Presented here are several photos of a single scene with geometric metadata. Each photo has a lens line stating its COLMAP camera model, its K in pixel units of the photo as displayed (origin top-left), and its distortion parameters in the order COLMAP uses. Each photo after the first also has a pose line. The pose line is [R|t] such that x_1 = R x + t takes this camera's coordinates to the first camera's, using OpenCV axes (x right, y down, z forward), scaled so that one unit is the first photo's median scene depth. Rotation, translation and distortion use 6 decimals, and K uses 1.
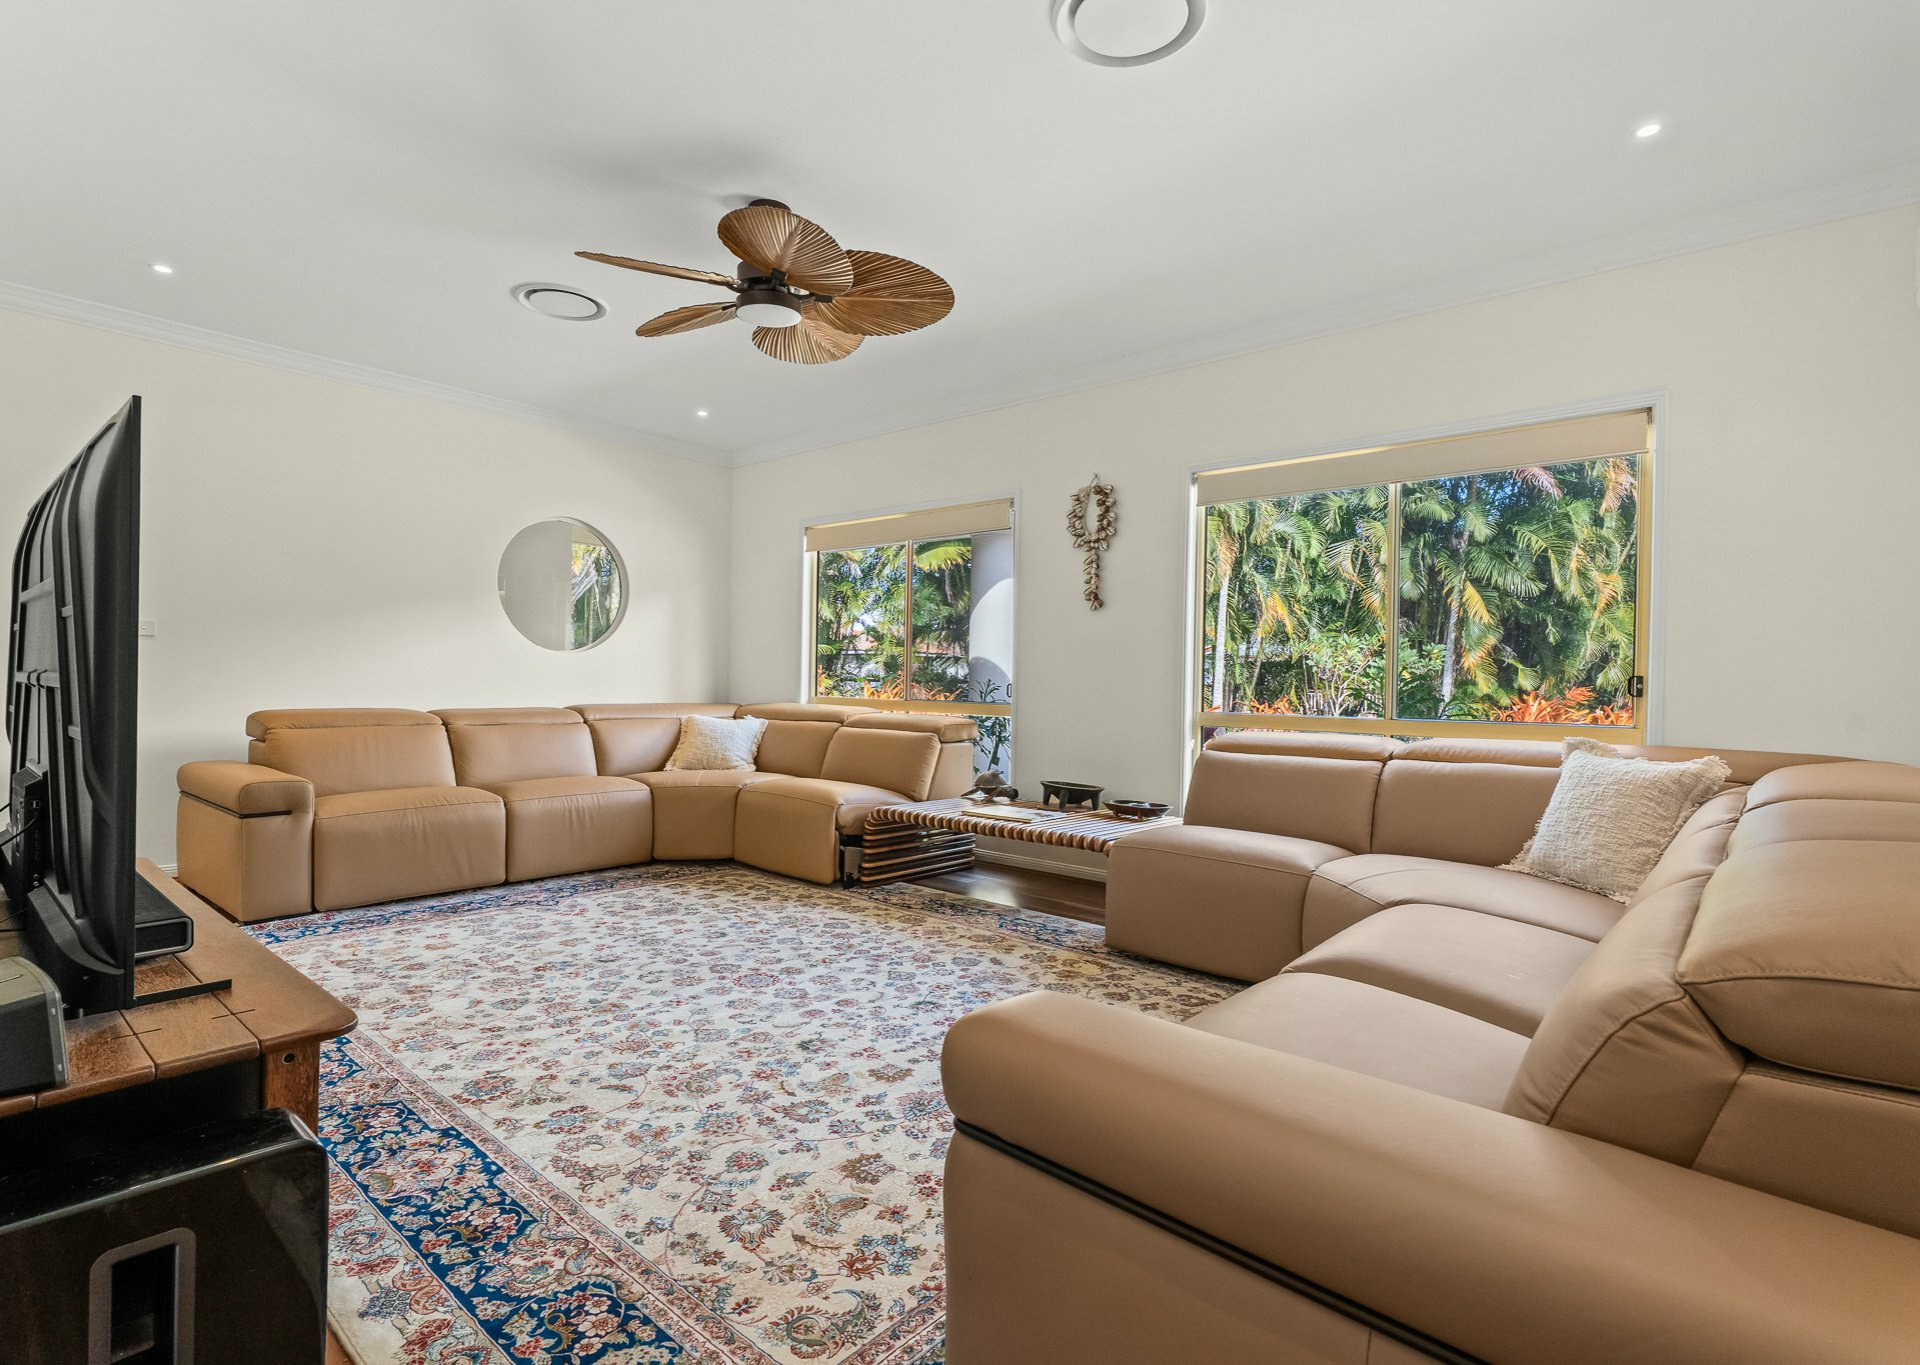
lens RADIAL K [[928.0, 0, 960.0], [0, 928.0, 682.5], [0, 0, 1]] dist [-0.001065, -0.000344]
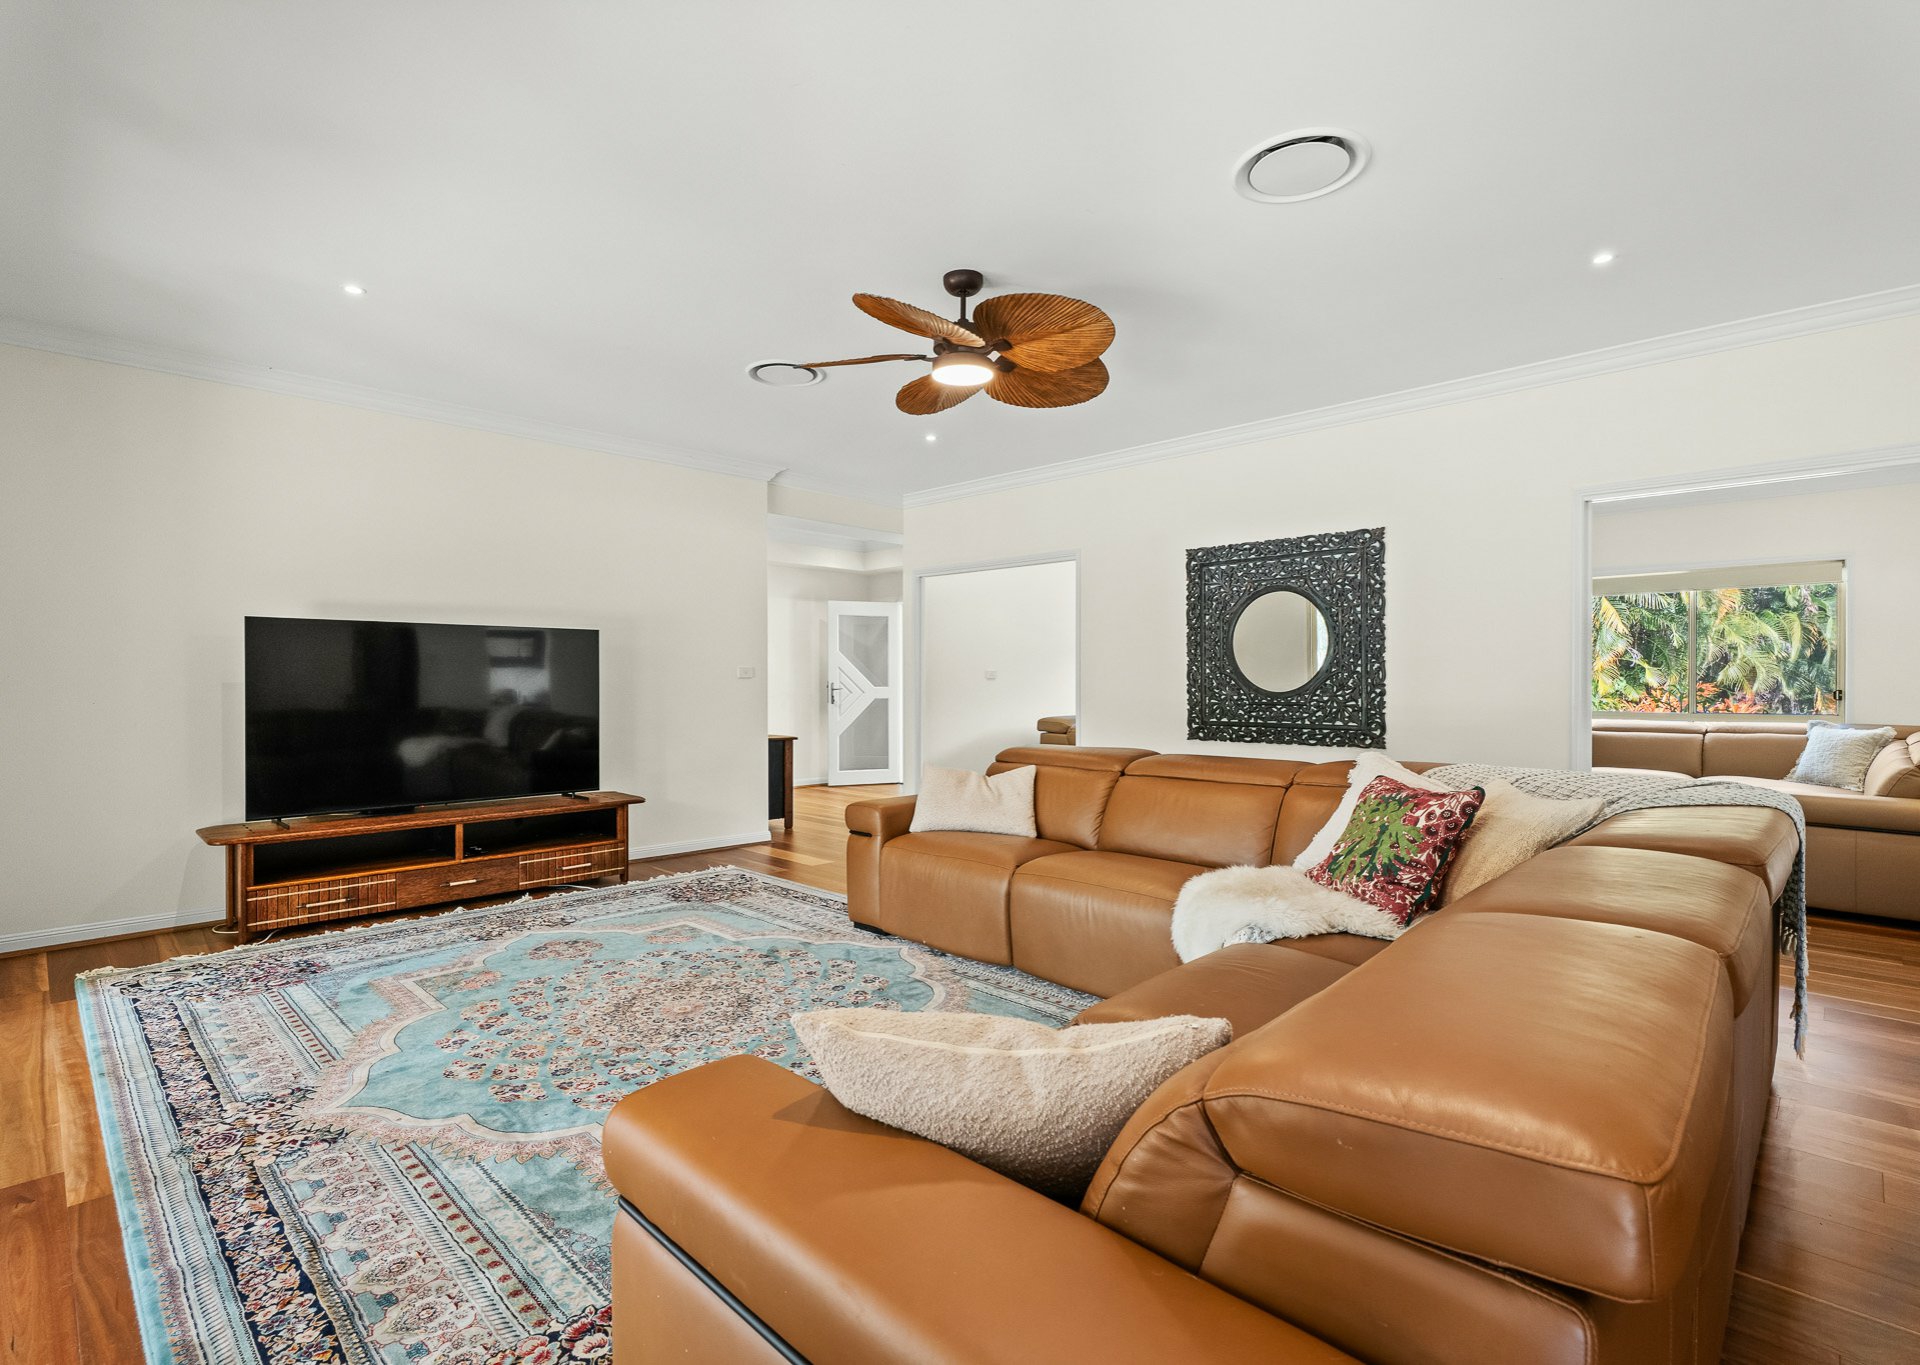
lens RADIAL K [[916.6, 0, 960.0], [0, 916.6, 682.5], [0, 0, 1]] dist [0.000607, 0.000466]
pose [[0.998270, -0.016048, -0.056569, -1.346361], [0.016033, 0.999871, -0.000730, -0.066516], [0.056573, -0.000178, 0.998398, -1.396504]]
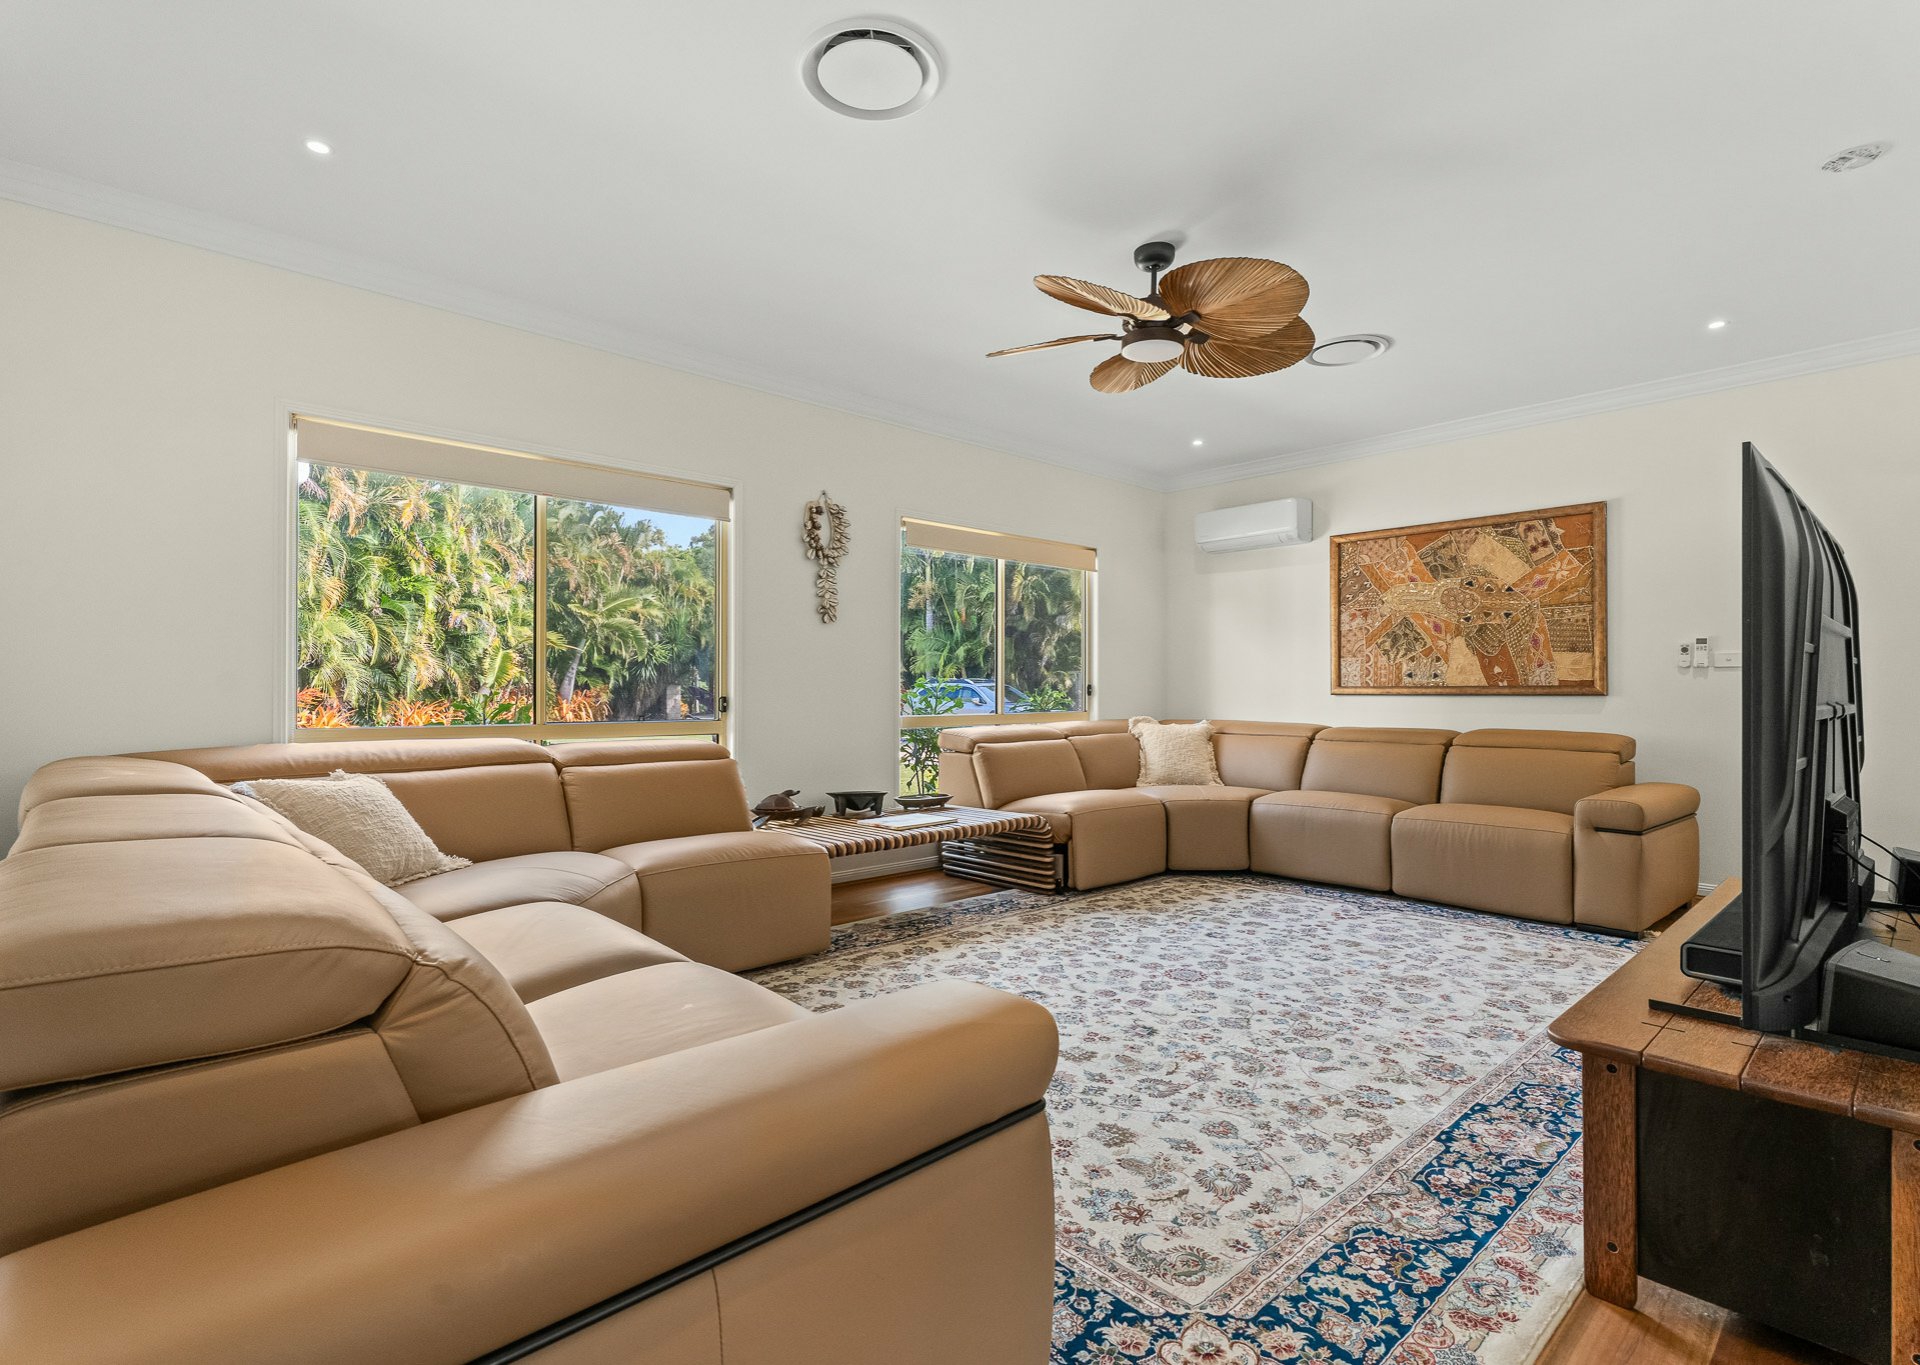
lens RADIAL K [[920.1, 0, 960.0], [0, 920.1, 682.5], [0, 0, 1]] dist [0.004352, 0.001385]
pose [[0.116763, -0.012175, 0.993085, -1.325596], [0.007335, 0.999908, 0.011396, -0.033366], [-0.993133, 0.005954, 0.116842, 1.148068]]
